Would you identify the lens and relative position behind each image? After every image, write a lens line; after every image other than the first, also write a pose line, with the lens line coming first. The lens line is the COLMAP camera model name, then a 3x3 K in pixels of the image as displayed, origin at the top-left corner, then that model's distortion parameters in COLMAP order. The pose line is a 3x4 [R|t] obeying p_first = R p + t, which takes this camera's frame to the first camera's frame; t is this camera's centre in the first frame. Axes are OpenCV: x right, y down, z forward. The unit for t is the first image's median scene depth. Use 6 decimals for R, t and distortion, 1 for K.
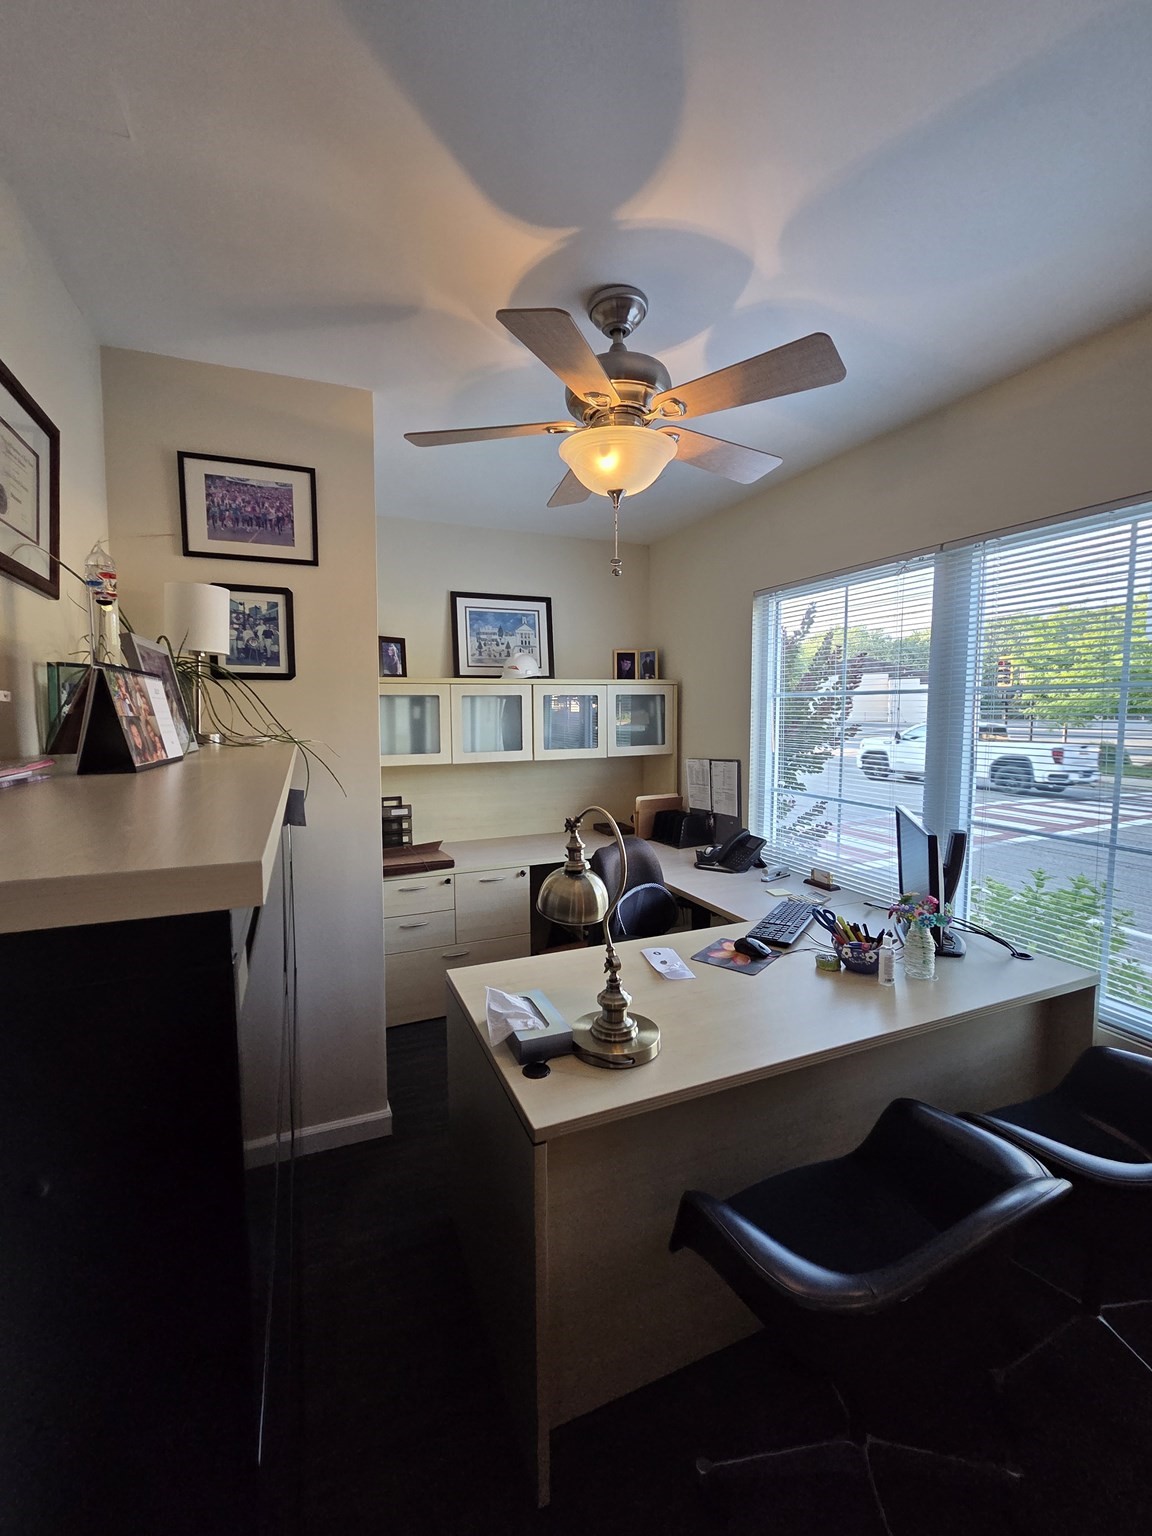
lens RADIAL K [[628.4, 0, 680.4], [0, 628.4, 752.3], [0, 0, 1]] dist [0.008274, -0.001276]
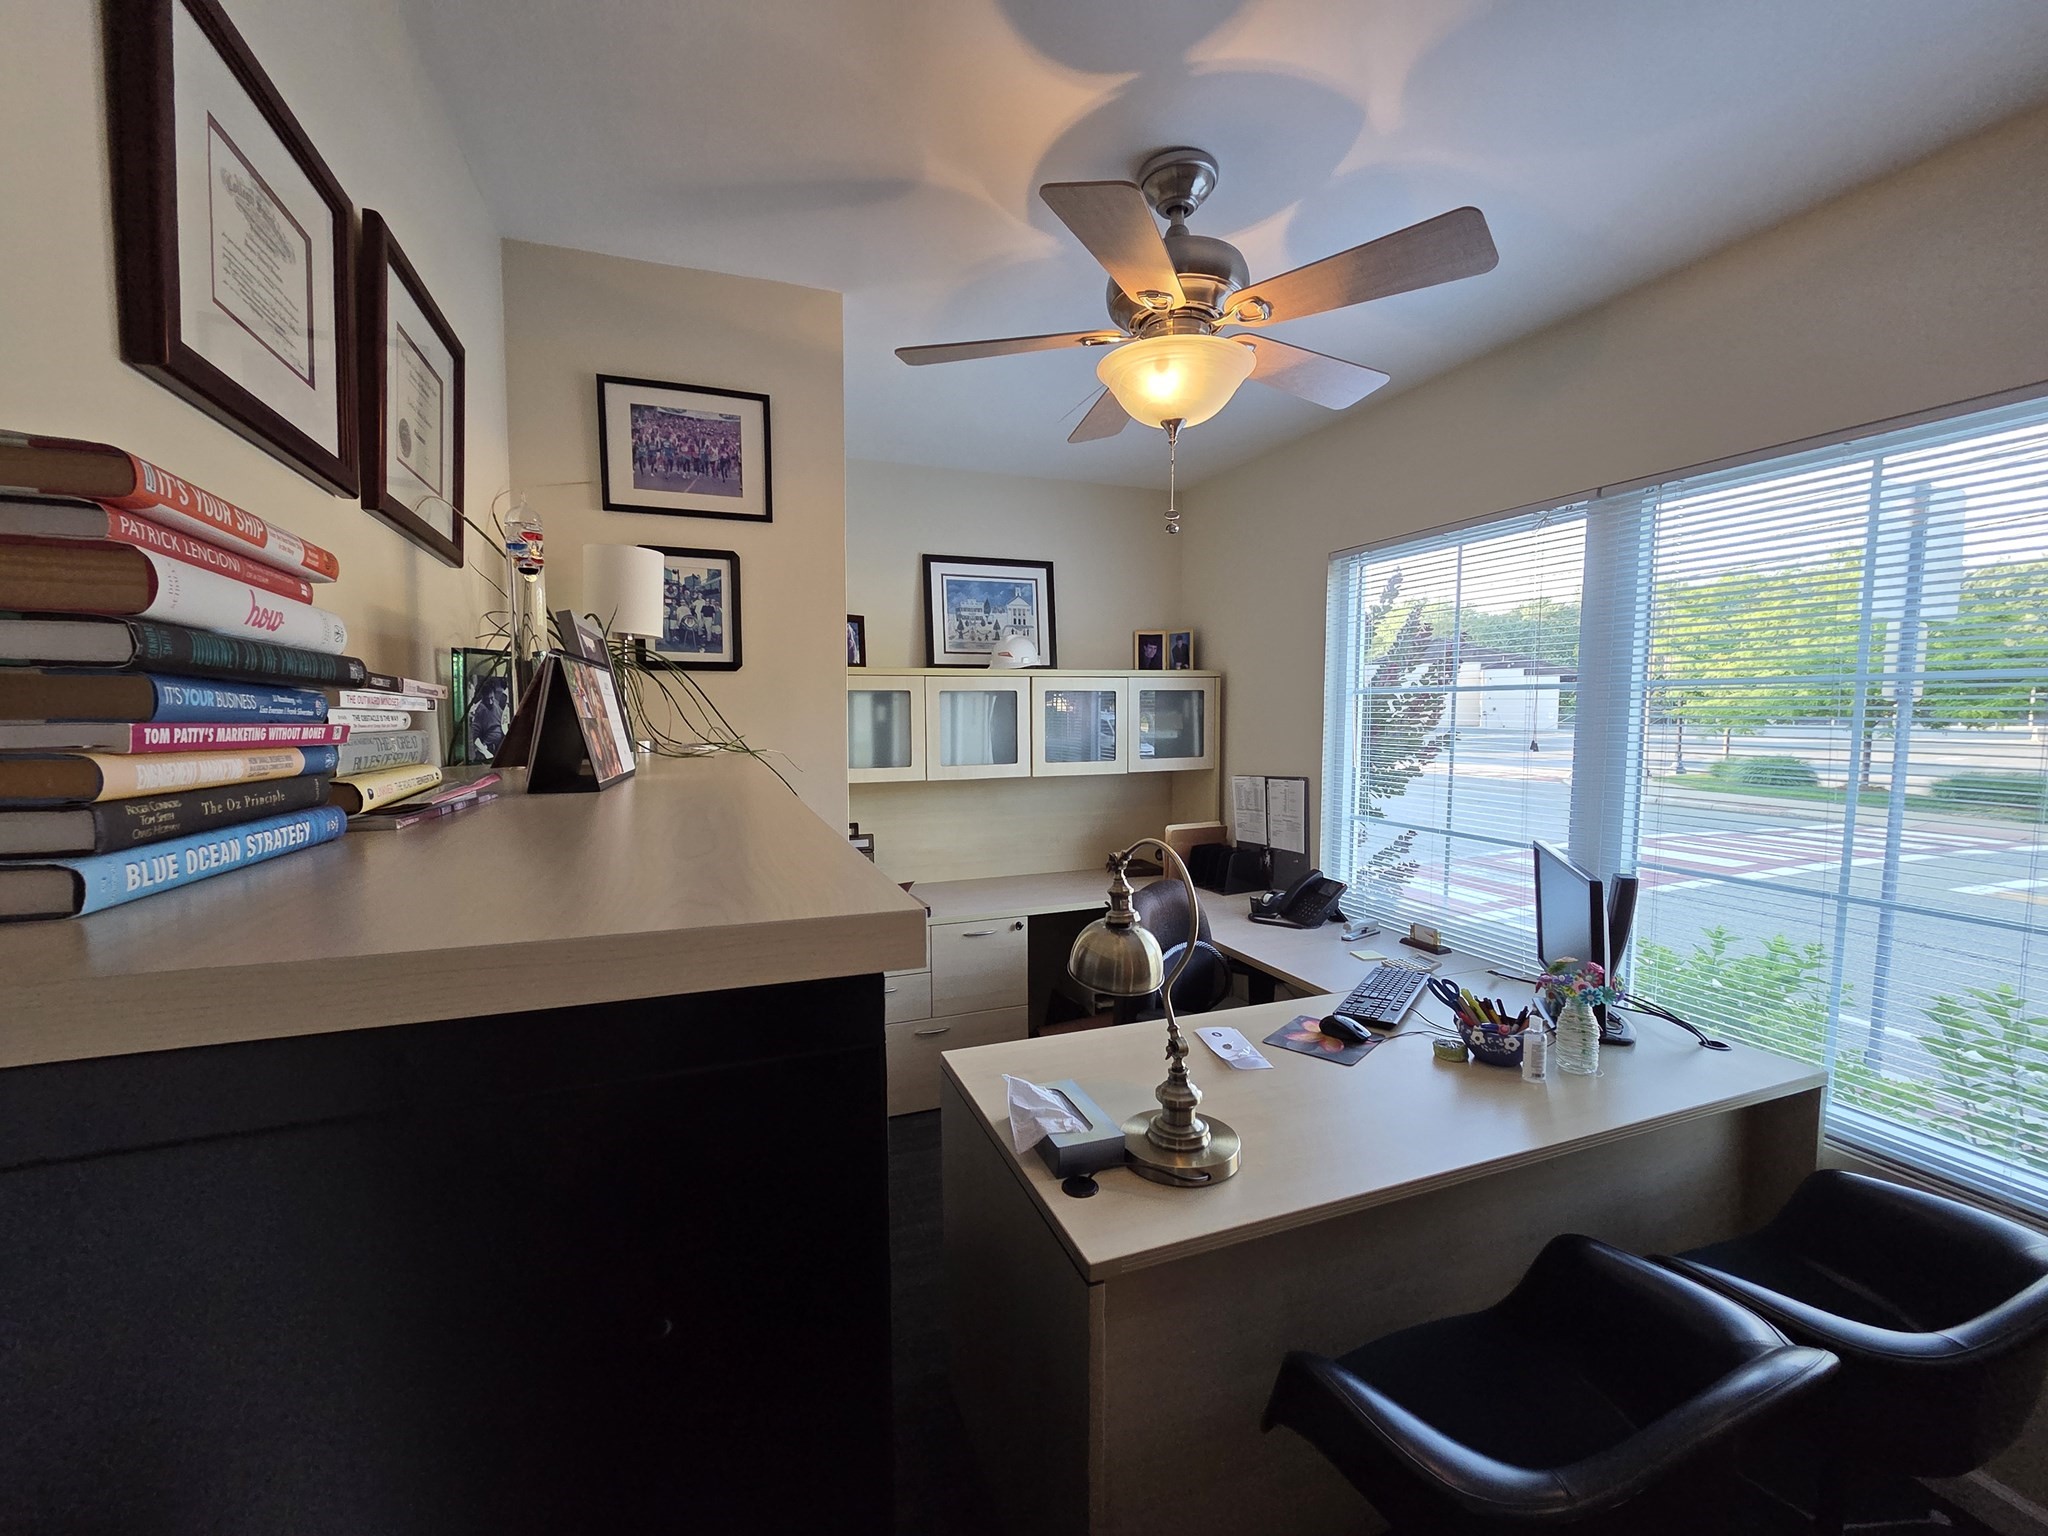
lens RADIAL K [[837.9, 0, 1025.0], [0, 837.9, 764.1], [0, 0, 1]] dist [0.008274, -0.001276]
pose [[0.999538, 0.004757, -0.030004, -0.242021], [-0.004748, 0.999989, 0.000394, -0.003160], [0.030006, -0.000251, 0.999550, -0.010977]]
